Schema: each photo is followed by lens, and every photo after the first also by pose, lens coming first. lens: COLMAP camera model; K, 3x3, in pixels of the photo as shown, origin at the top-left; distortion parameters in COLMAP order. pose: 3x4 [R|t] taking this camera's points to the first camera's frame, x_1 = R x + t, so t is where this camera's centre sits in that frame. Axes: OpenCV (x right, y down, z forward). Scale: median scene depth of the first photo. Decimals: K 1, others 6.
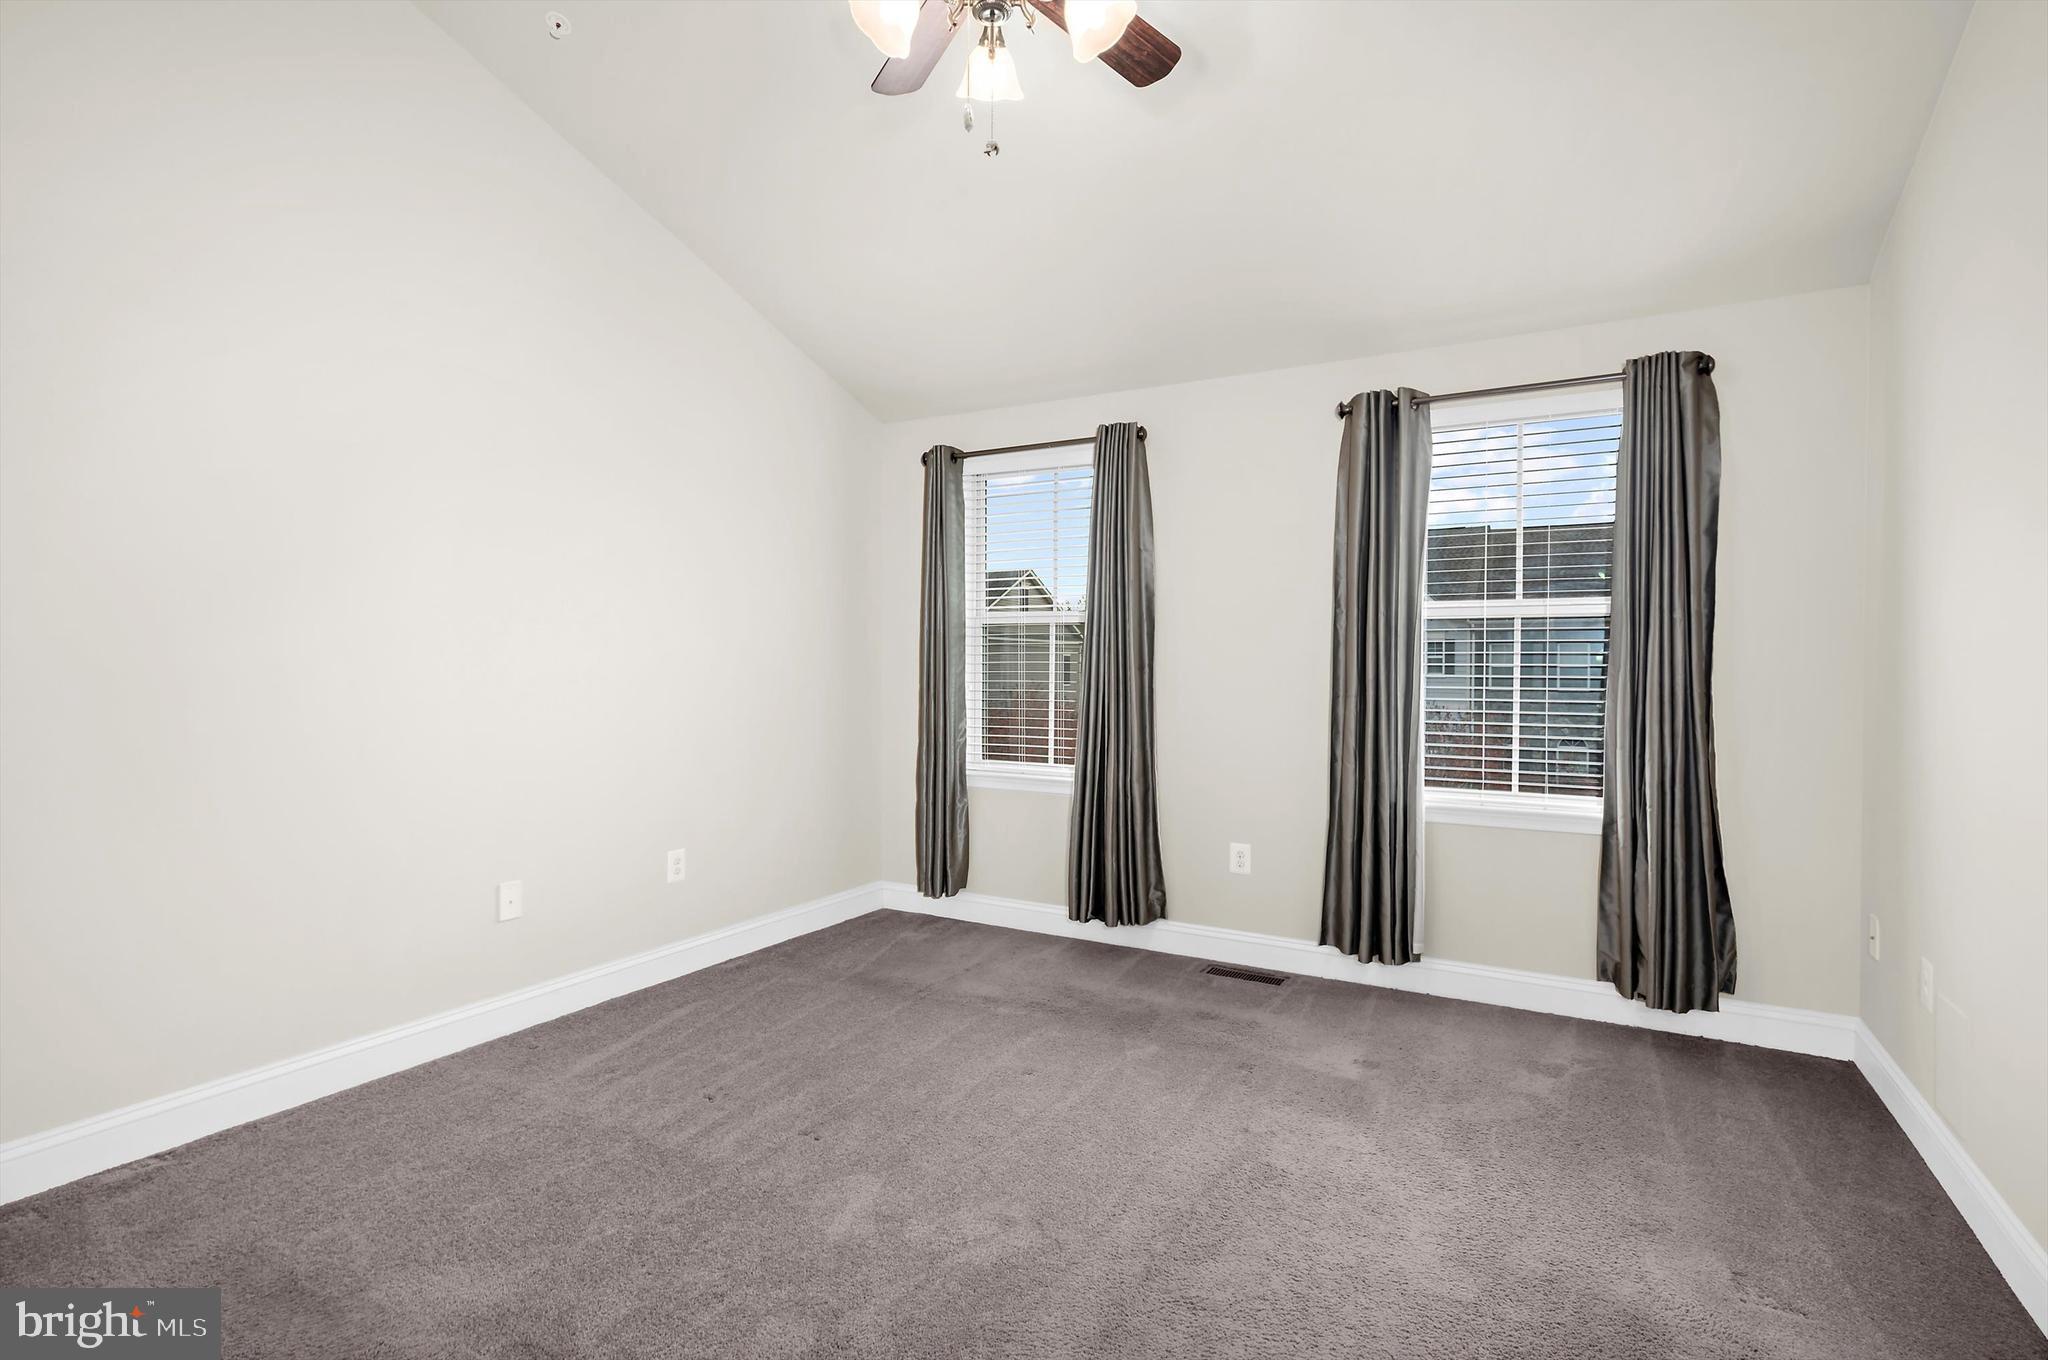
lens RADIAL K [[1005.1, 0, 1018.4], [0, 1005.1, 684.4], [0, 0, 1]] dist [0.015715, -0.010743]
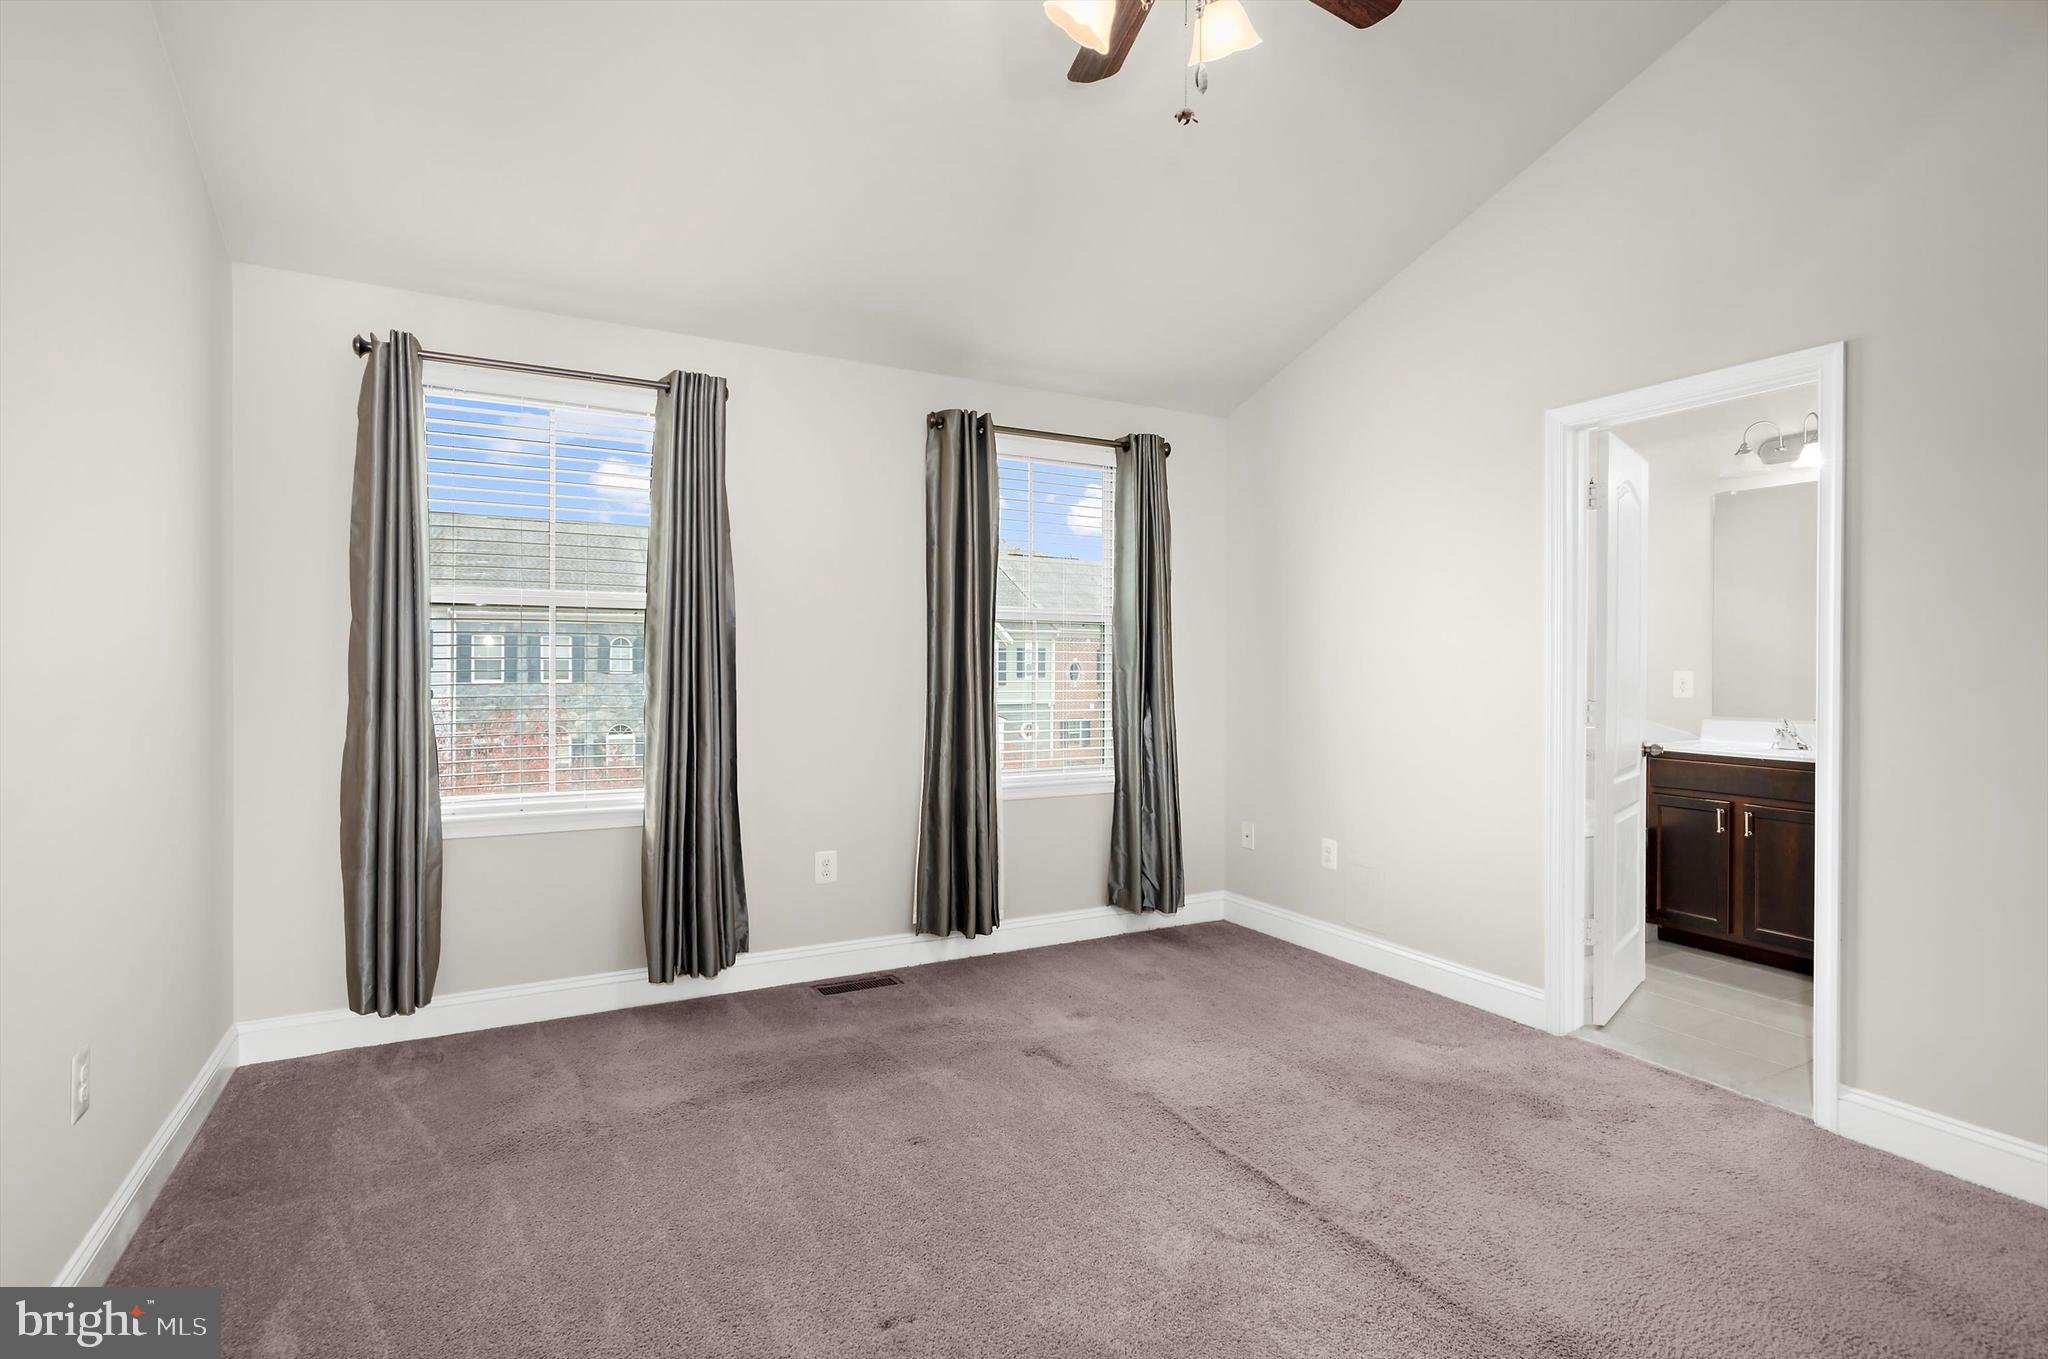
lens RADIAL K [[1028.9, 0, 1028.1], [0, 1028.9, 670.6], [0, 0, 1]] dist [0.014394, -0.000278]
pose [[0.522383, -0.014761, 0.852583, -0.536734], [0.012189, 0.999877, 0.009843, -0.019951], [-0.852624, 0.005250, 0.522499, 0.352136]]
